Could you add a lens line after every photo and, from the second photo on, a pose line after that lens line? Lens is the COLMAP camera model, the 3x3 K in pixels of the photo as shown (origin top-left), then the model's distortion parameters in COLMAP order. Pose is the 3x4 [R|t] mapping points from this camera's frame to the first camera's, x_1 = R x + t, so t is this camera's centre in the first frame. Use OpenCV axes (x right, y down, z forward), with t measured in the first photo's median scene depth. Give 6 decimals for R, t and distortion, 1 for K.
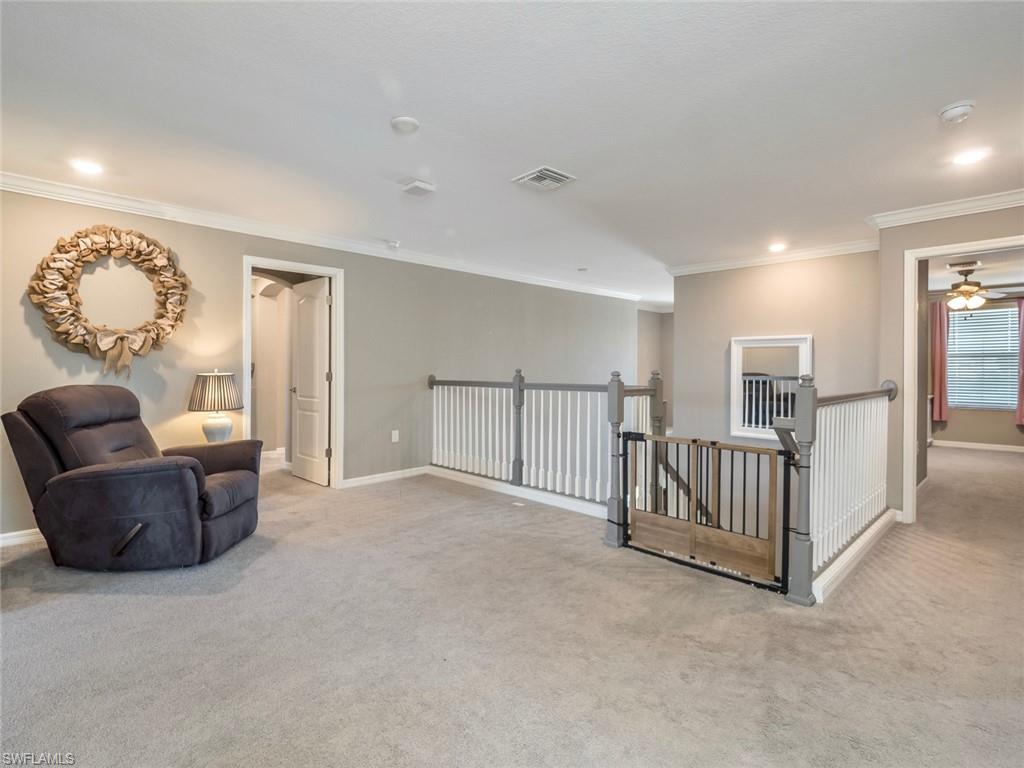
lens RADIAL K [[519.0, 0, 512.4], [0, 519.0, 378.9], [0, 0, 1]] dist [-0.003191, -0.000007]
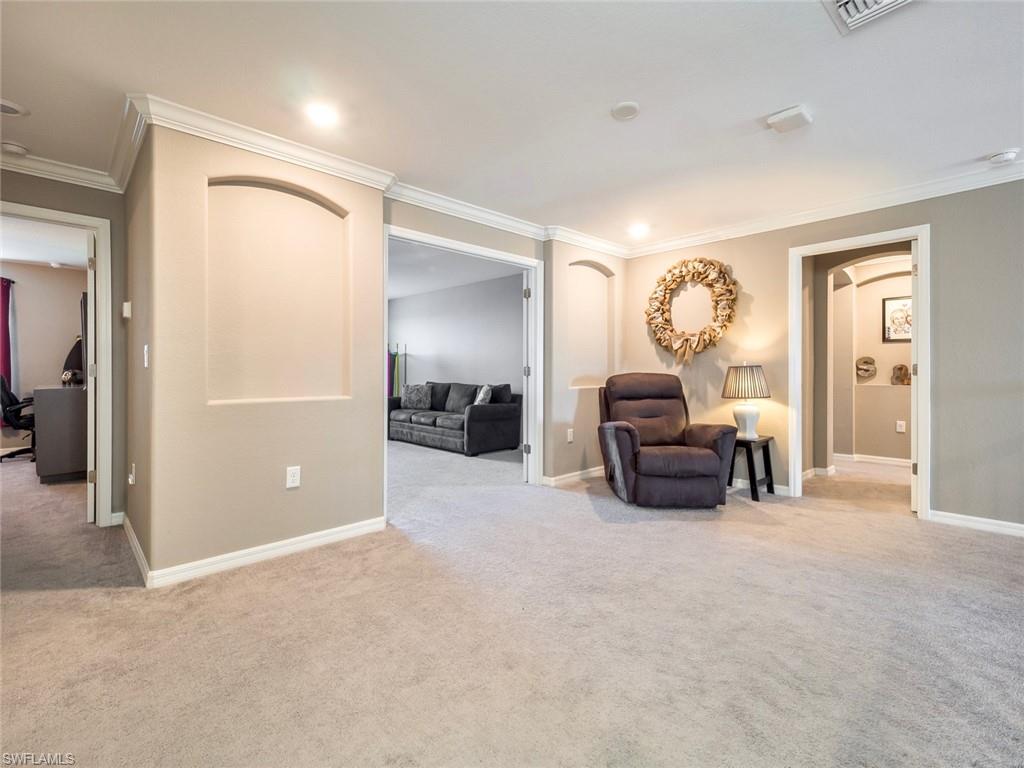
lens RADIAL K [[496.5, 0, 512.5], [0, 496.5, 379.0], [0, 0, 1]] dist [0.001895, 0.000268]
pose [[-0.066531, 0.011734, -0.997715, 0.576167], [-0.019169, 0.999731, 0.013036, 0.015949], [0.997600, 0.019992, -0.066288, 0.626189]]
